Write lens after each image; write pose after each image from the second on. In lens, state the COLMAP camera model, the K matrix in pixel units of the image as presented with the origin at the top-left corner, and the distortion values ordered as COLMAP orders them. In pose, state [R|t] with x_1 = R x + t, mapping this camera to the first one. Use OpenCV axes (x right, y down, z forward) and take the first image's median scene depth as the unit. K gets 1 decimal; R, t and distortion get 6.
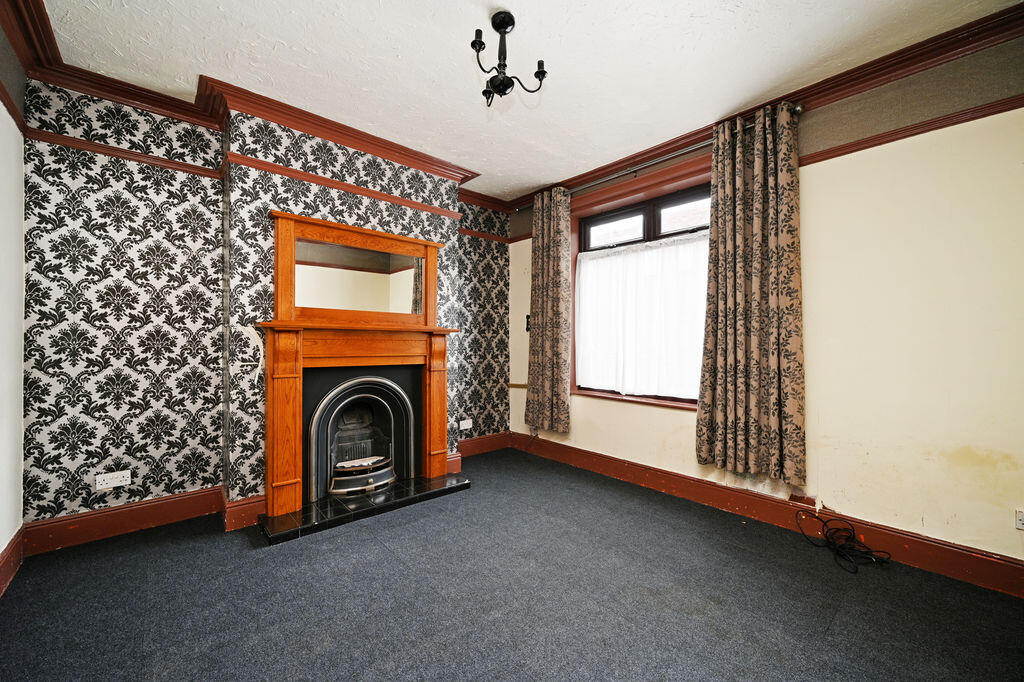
lens RADIAL K [[403.2, 0, 513.5], [0, 403.2, 342.9], [0, 0, 1]] dist [-0.000730, 0.000006]
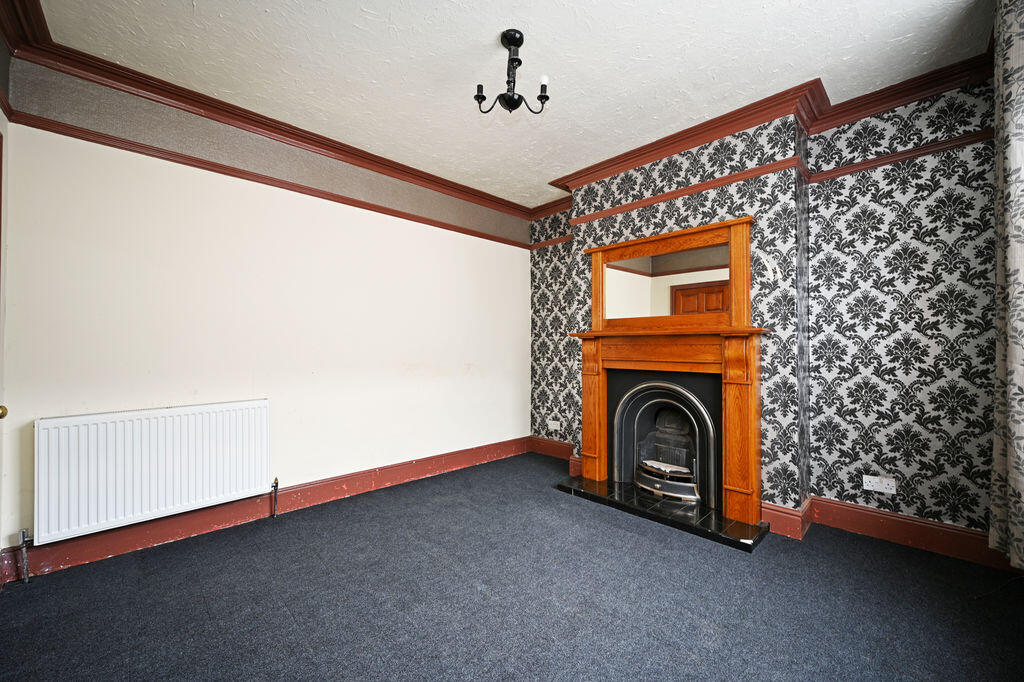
lens RADIAL K [[403.2, 0, 514.0], [0, 403.2, 344.6], [0, 0, 1]] dist [-0.000730, 0.000006]
pose [[0.038318, -0.015010, -0.999153, 0.669688], [-0.003222, 0.999880, -0.015145, 0.009449], [0.999260, 0.003800, 0.038265, 0.642092]]
